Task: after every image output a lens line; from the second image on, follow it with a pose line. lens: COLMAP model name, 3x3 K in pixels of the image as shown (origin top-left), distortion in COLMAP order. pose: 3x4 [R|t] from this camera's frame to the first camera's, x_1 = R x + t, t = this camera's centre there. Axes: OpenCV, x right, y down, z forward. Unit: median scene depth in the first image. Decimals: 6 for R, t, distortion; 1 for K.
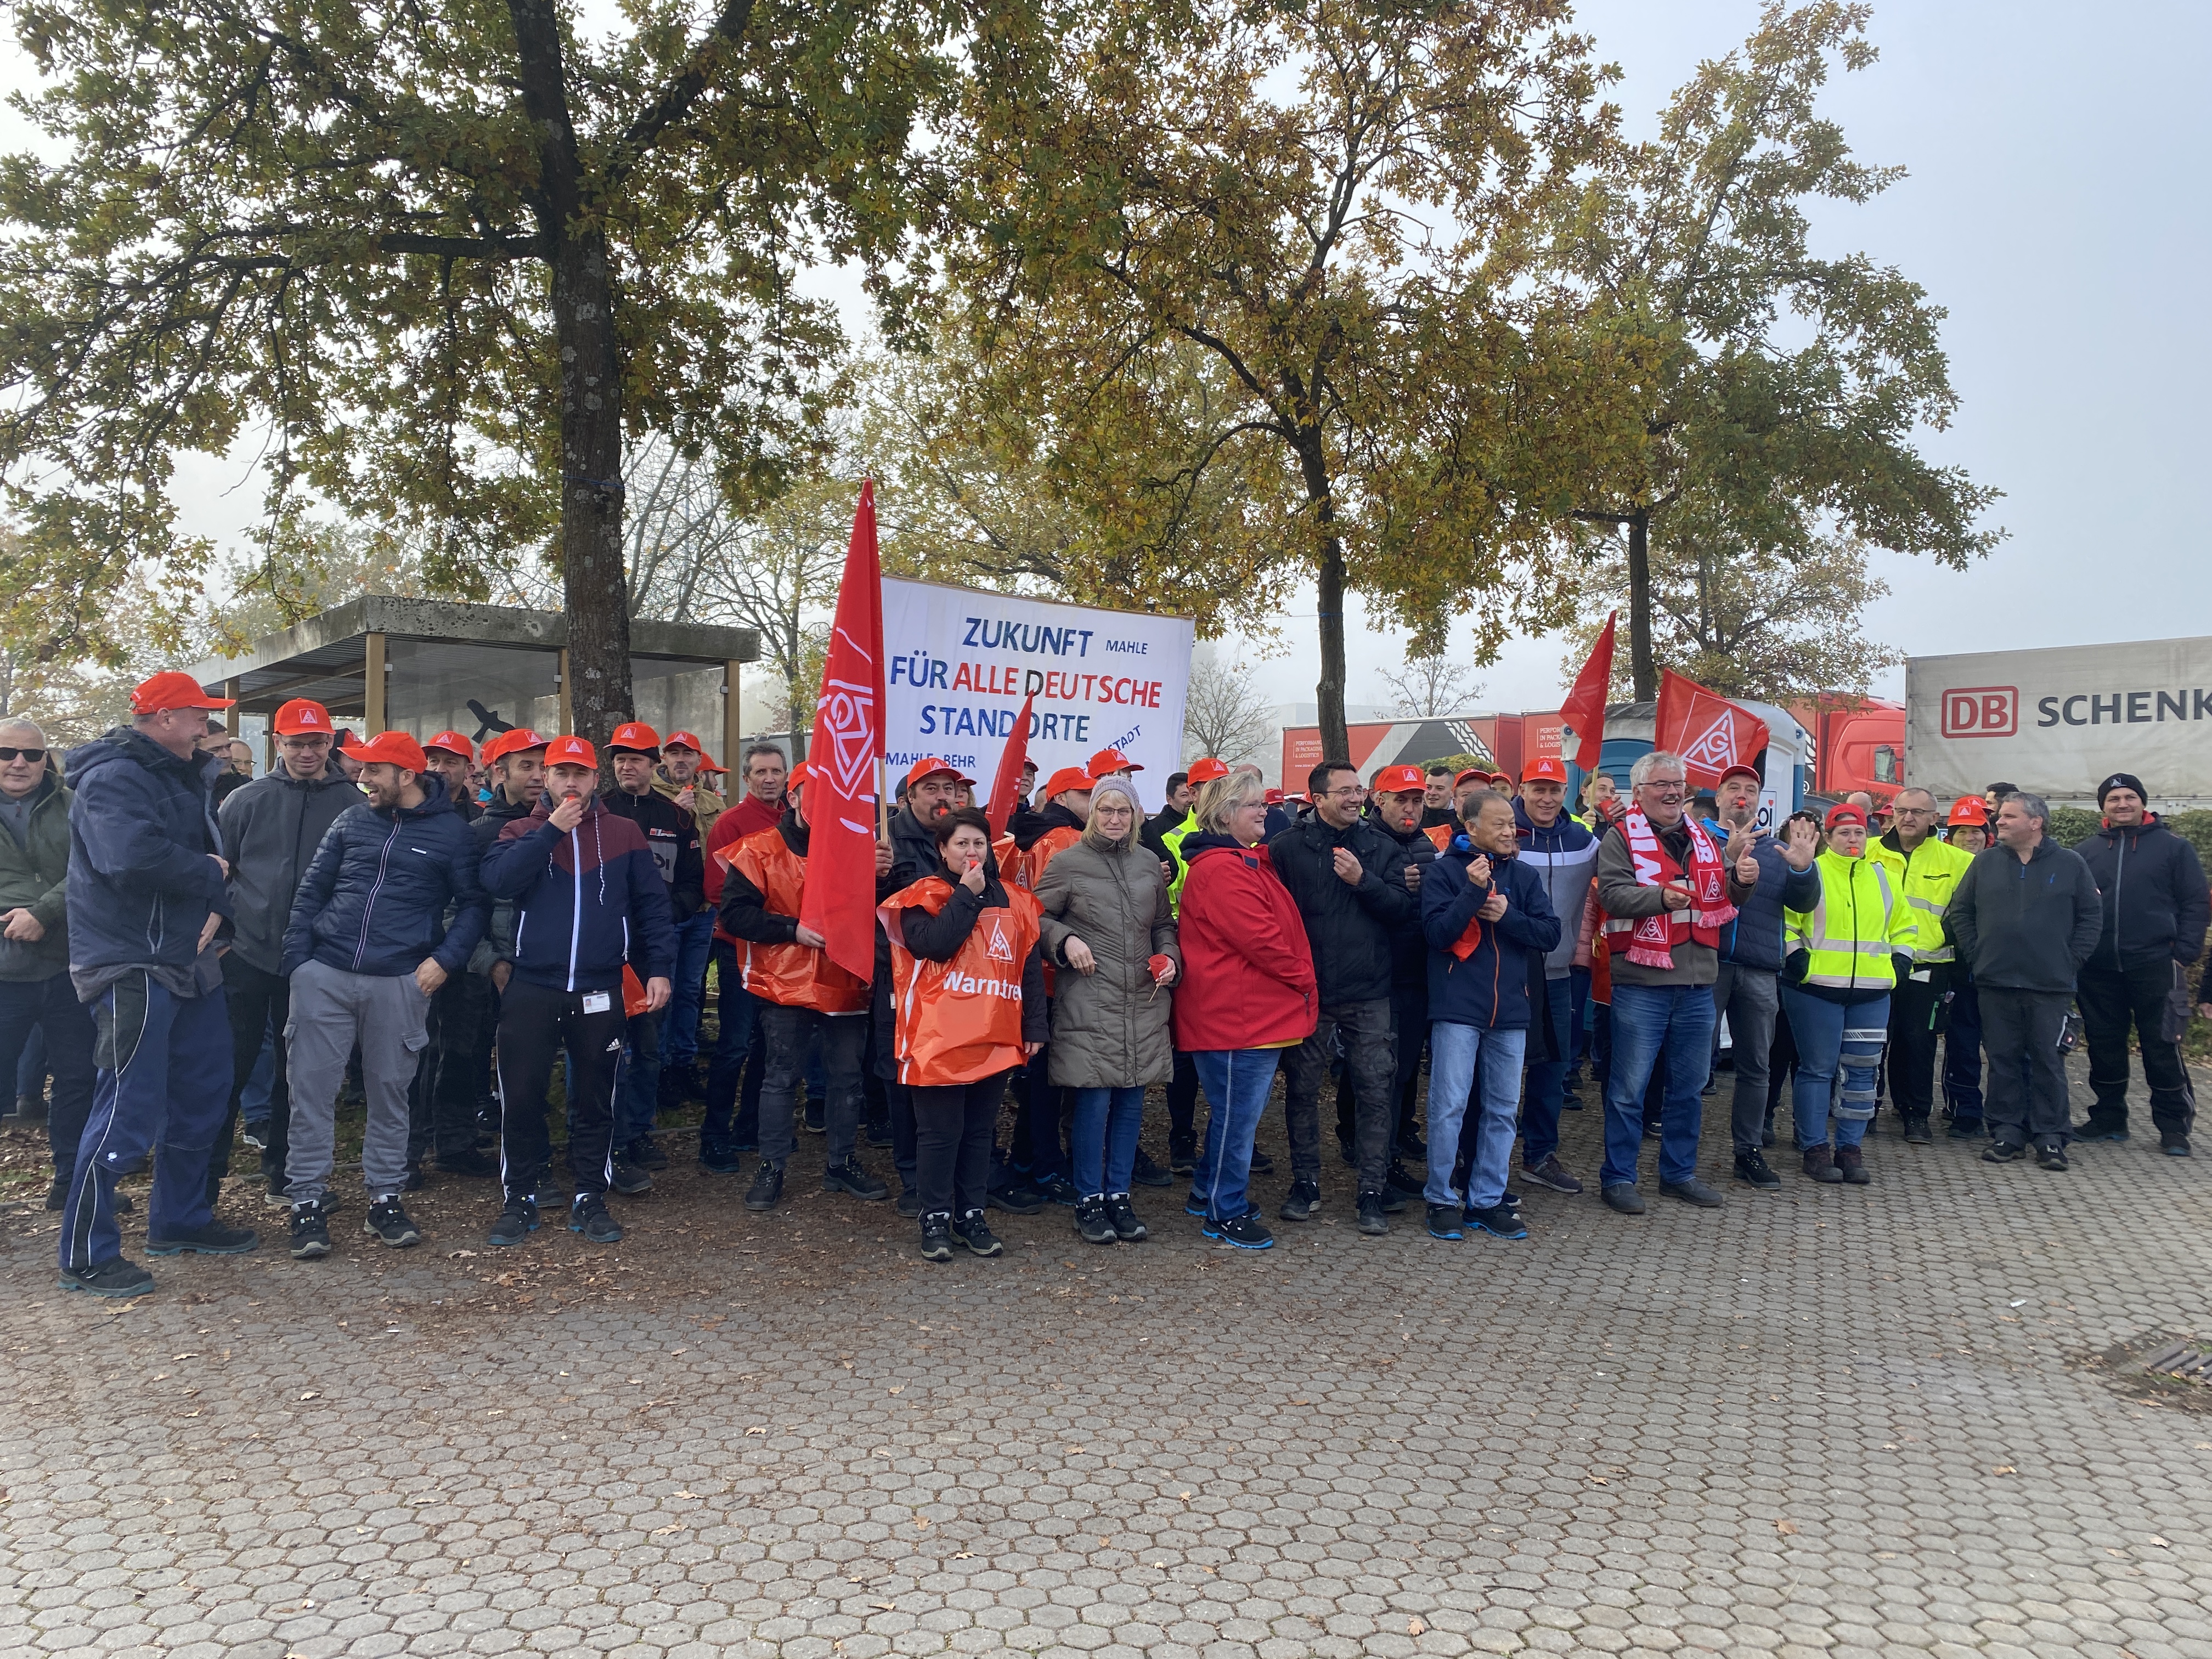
lens RADIAL K [[1685.1, 0, 1115.2], [0, 1685.1, 834.5], [0, 0, 1]] dist [-0.000850, 0.011467]
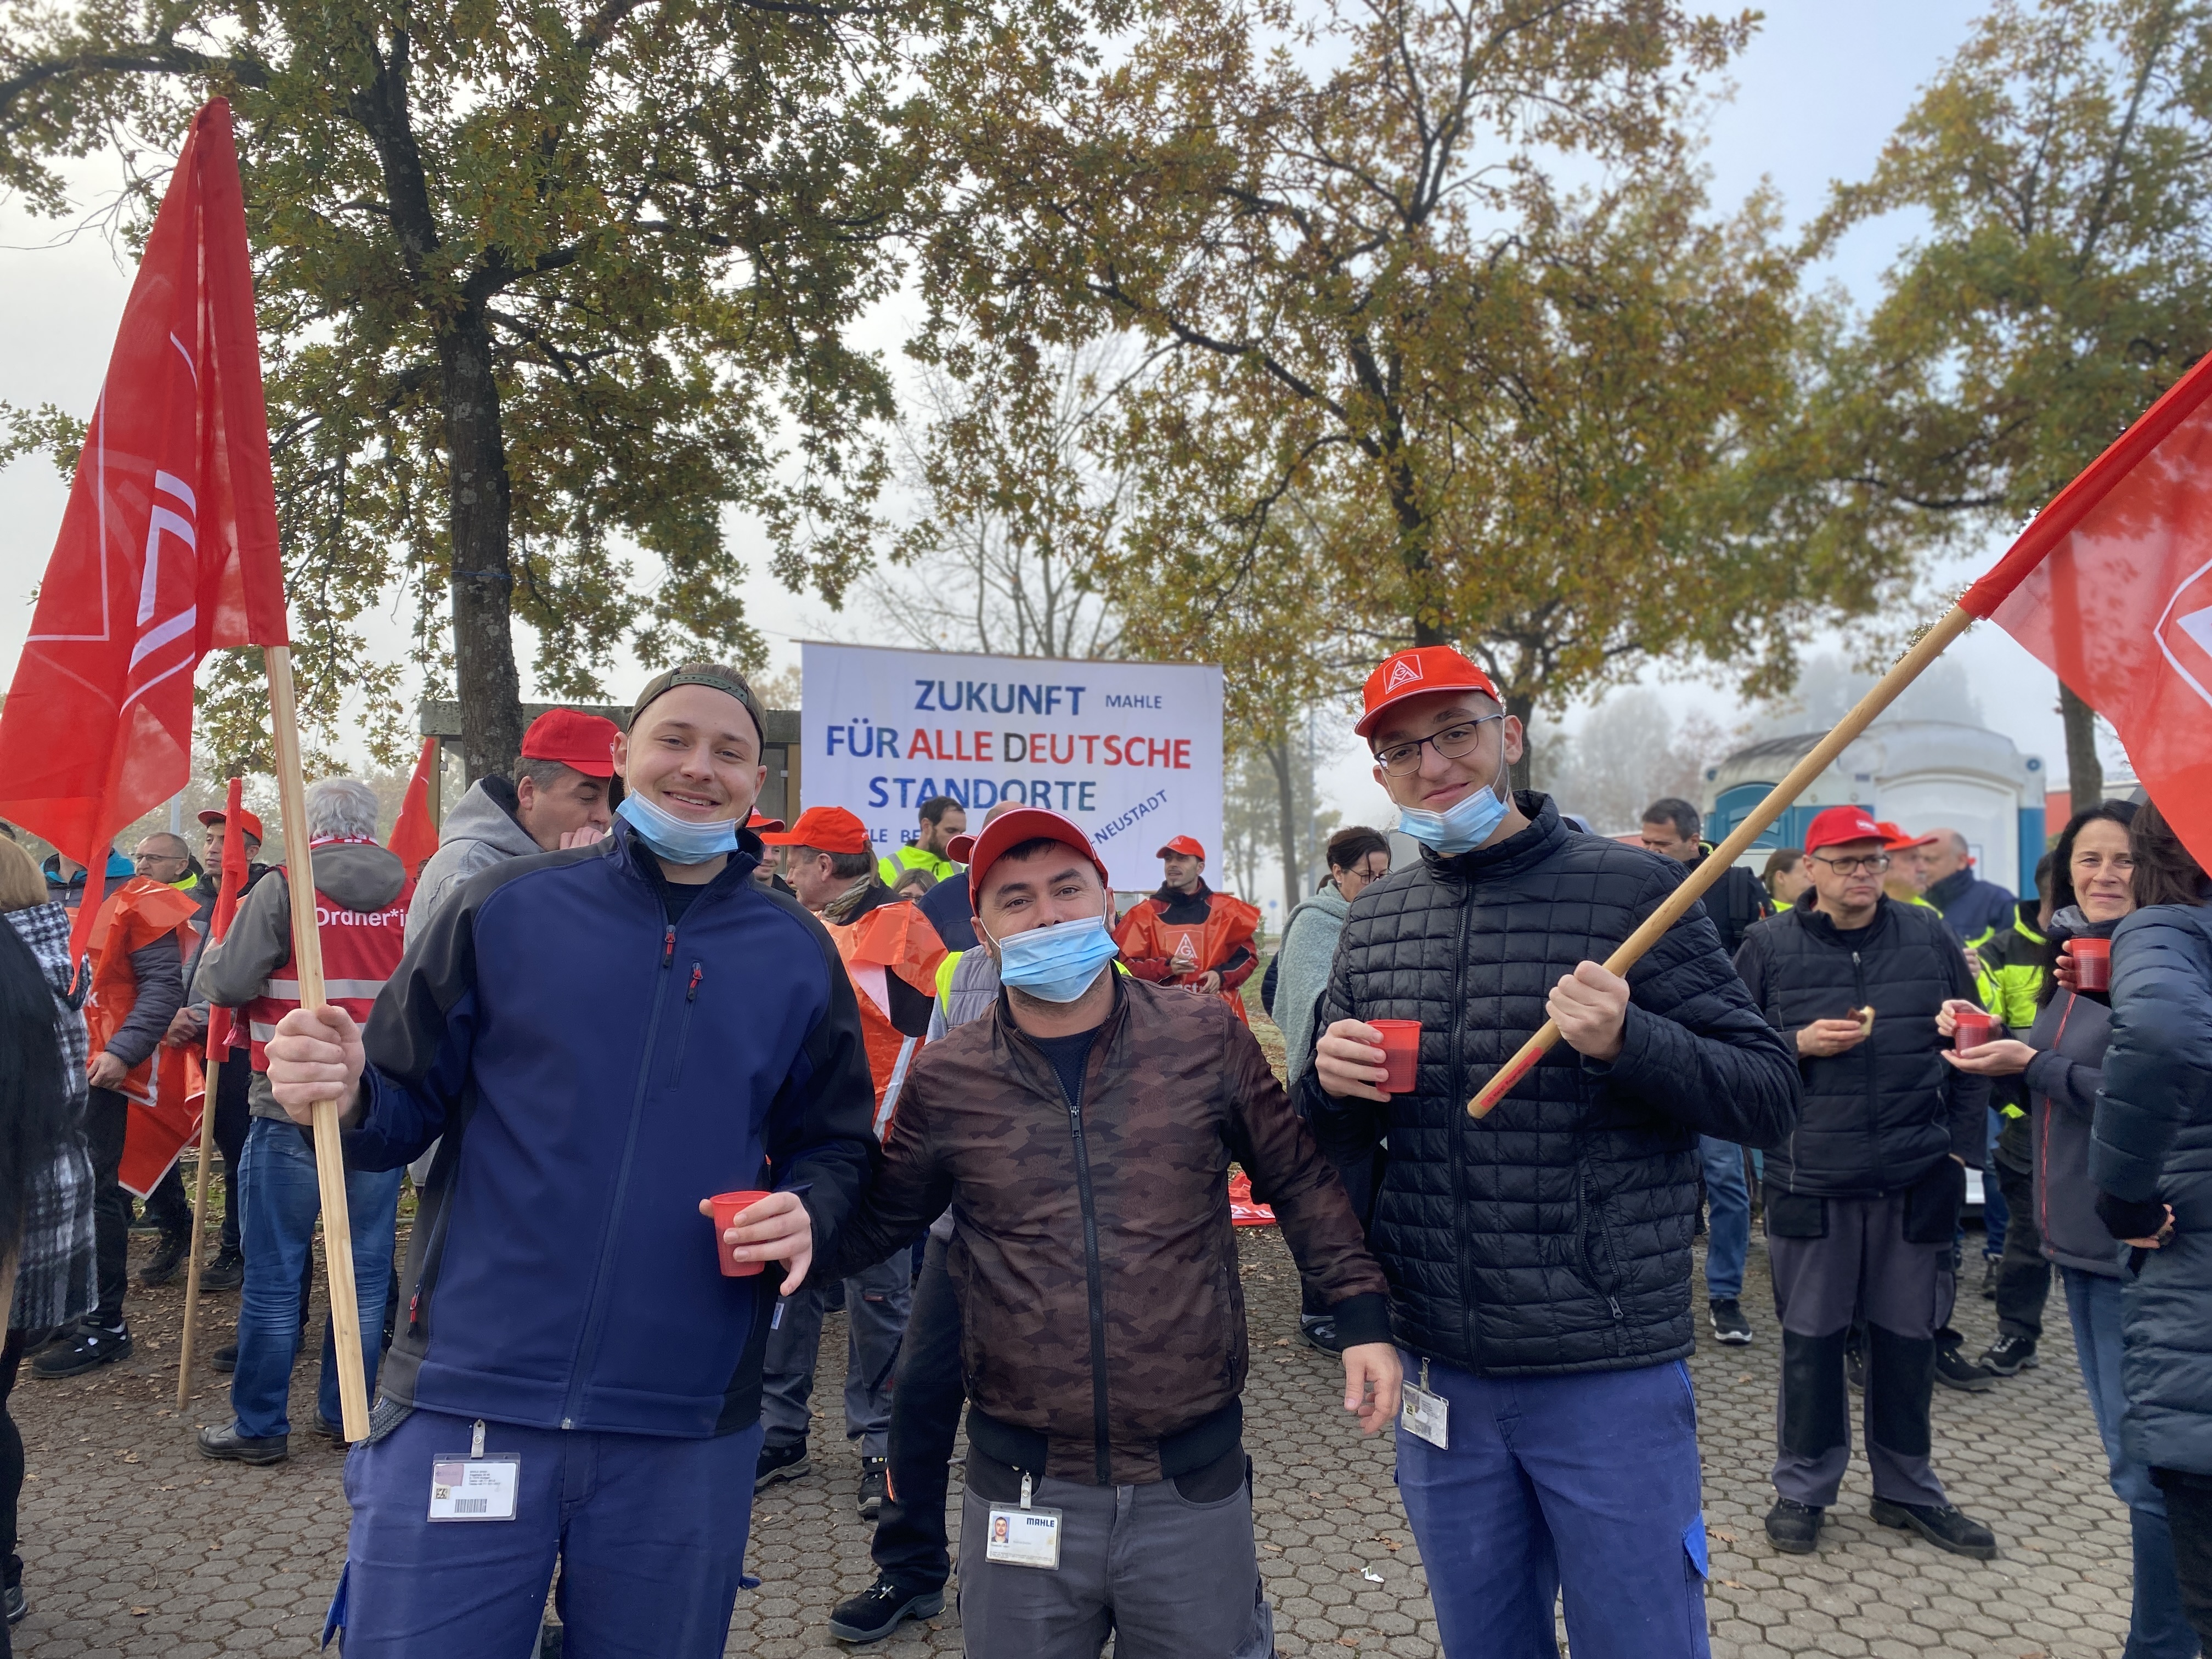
lens RADIAL K [[1685.1, 0, 1103.8], [0, 1685.1, 813.3], [0, 0, 1]] dist [-0.000850, 0.011467]
pose [[0.896385, -0.041569, -0.441322, 0.391983], [0.007399, 0.996858, -0.078868, 0.017209], [0.443214, 0.067431, 0.893876, 0.213251]]
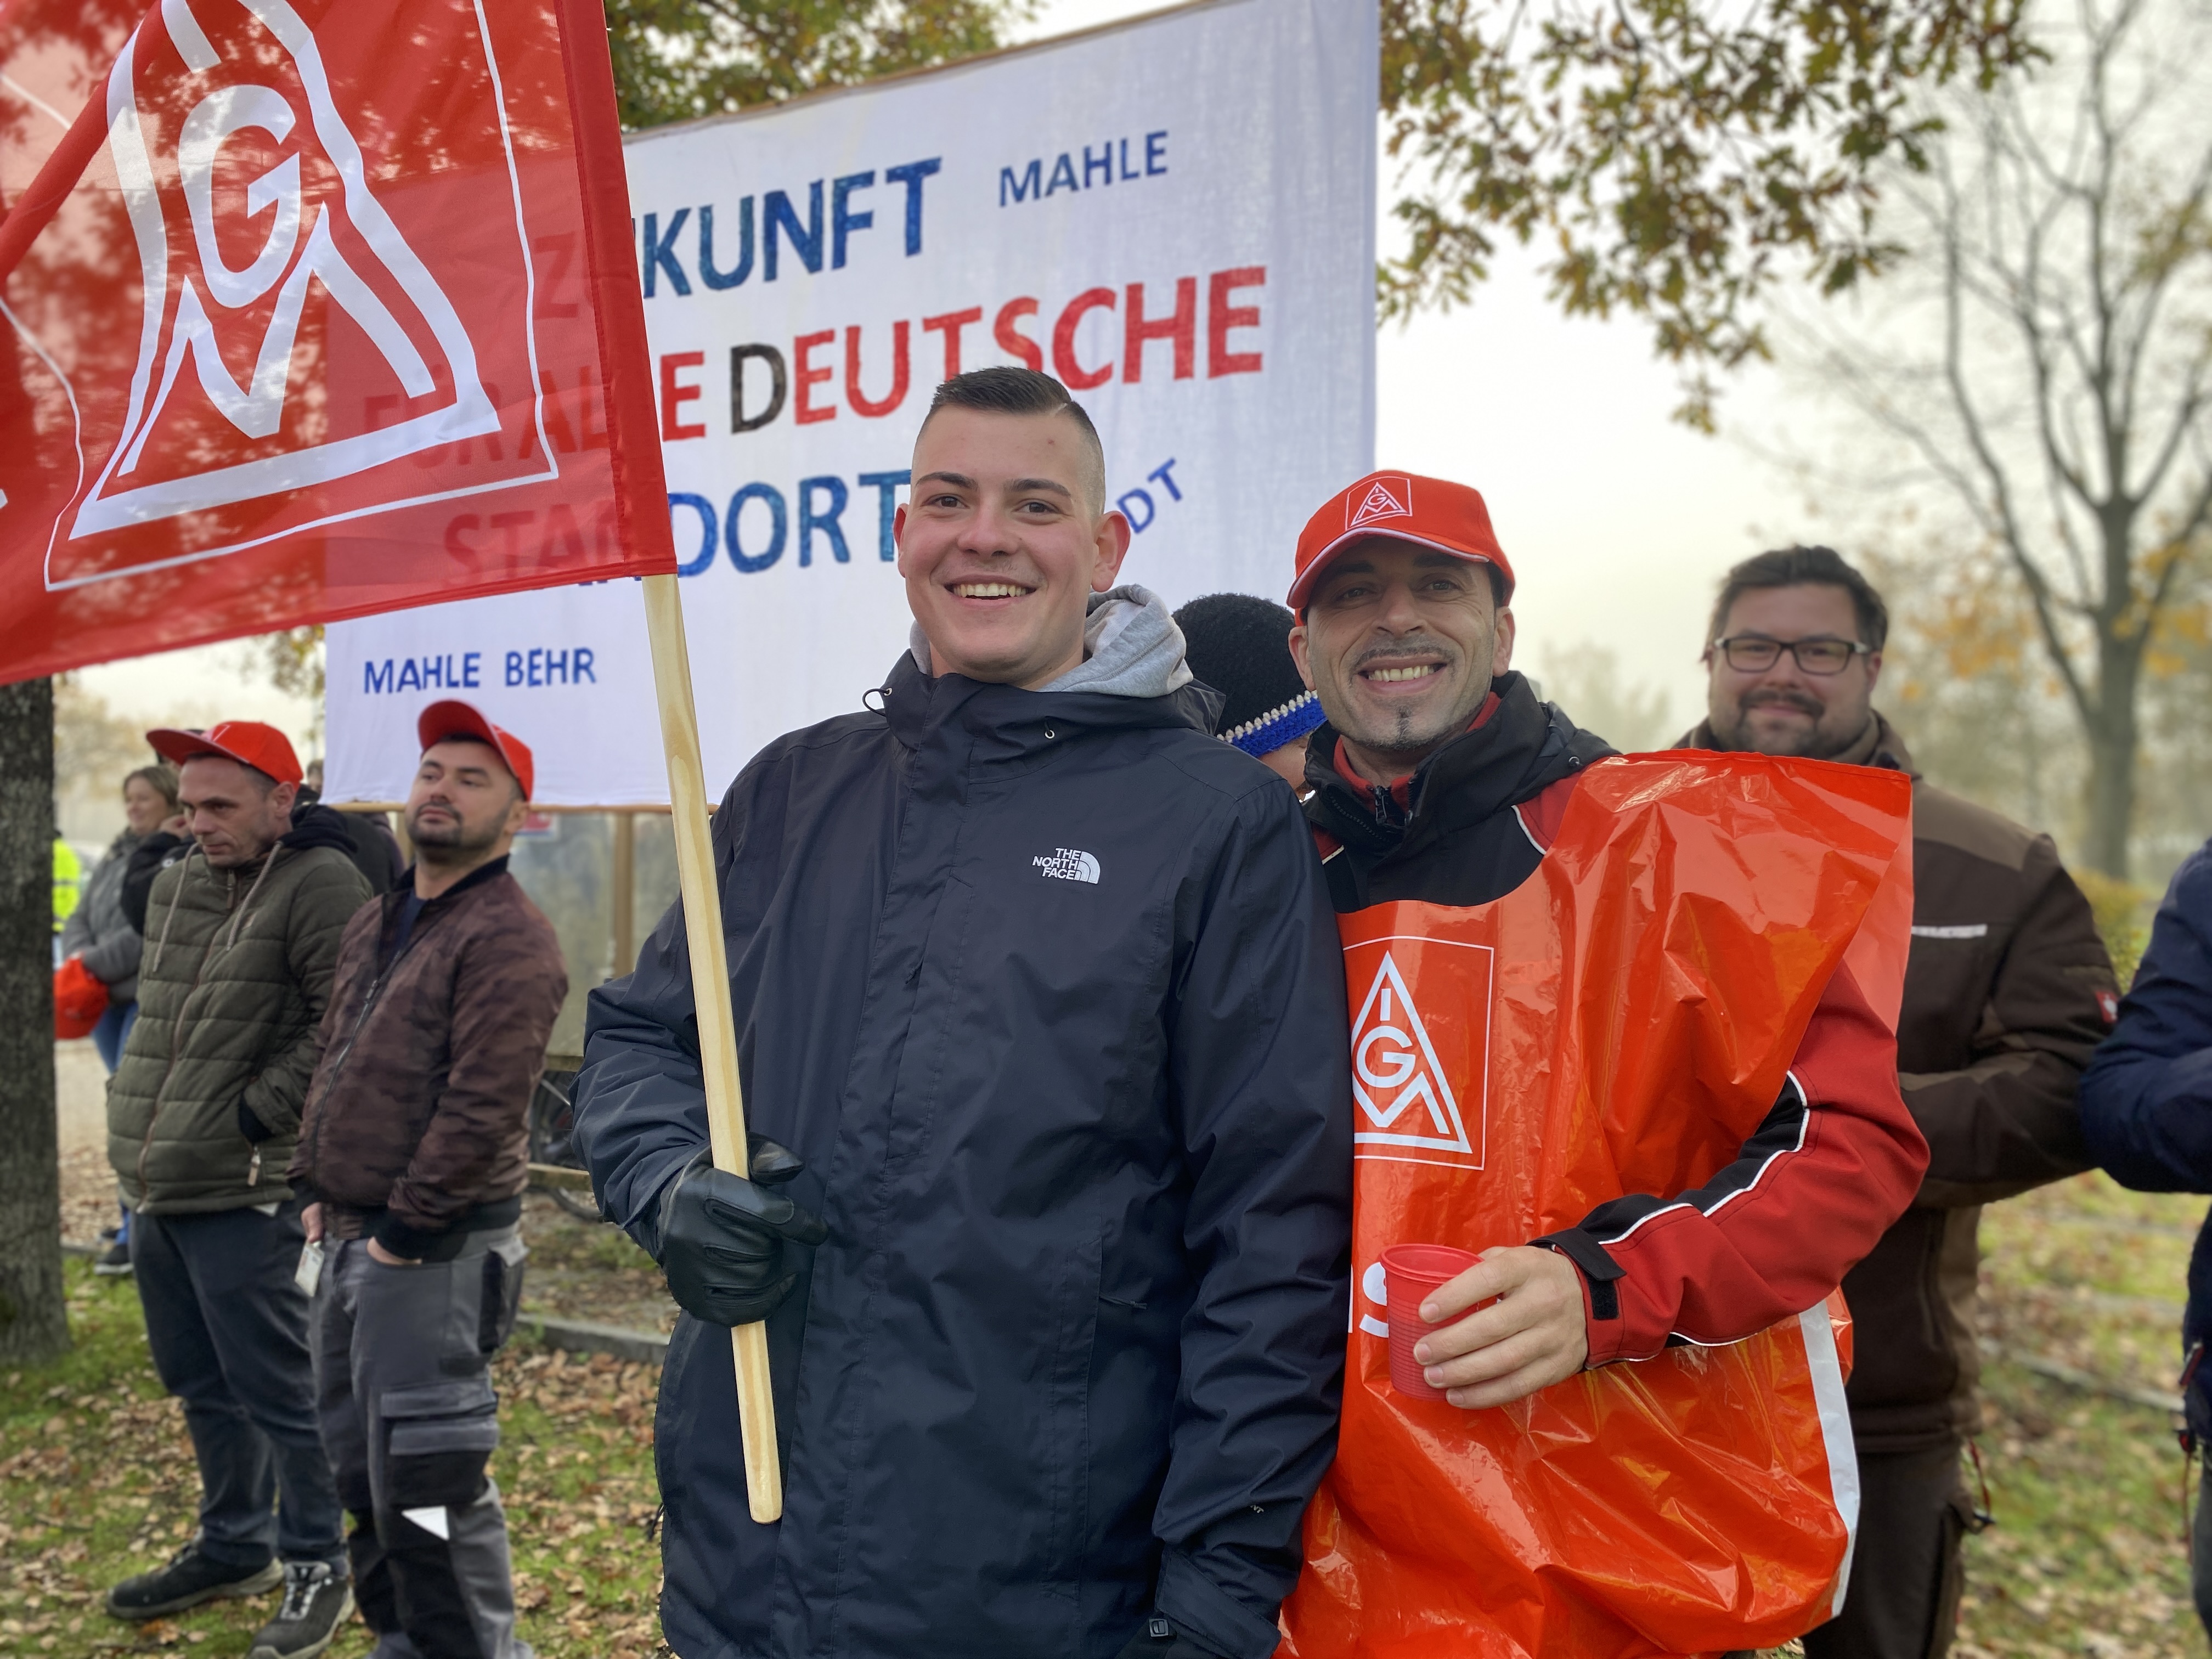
lens RADIAL K [[1685.1, 0, 1100.7], [0, 1685.1, 835.1], [0, 0, 1]] dist [-0.000850, 0.011467]
pose [[0.394085, -0.015159, -0.918949, 0.251073], [-0.009111, 0.999750, -0.020399, -0.004008], [0.919029, 0.016412, 0.393848, 0.935574]]
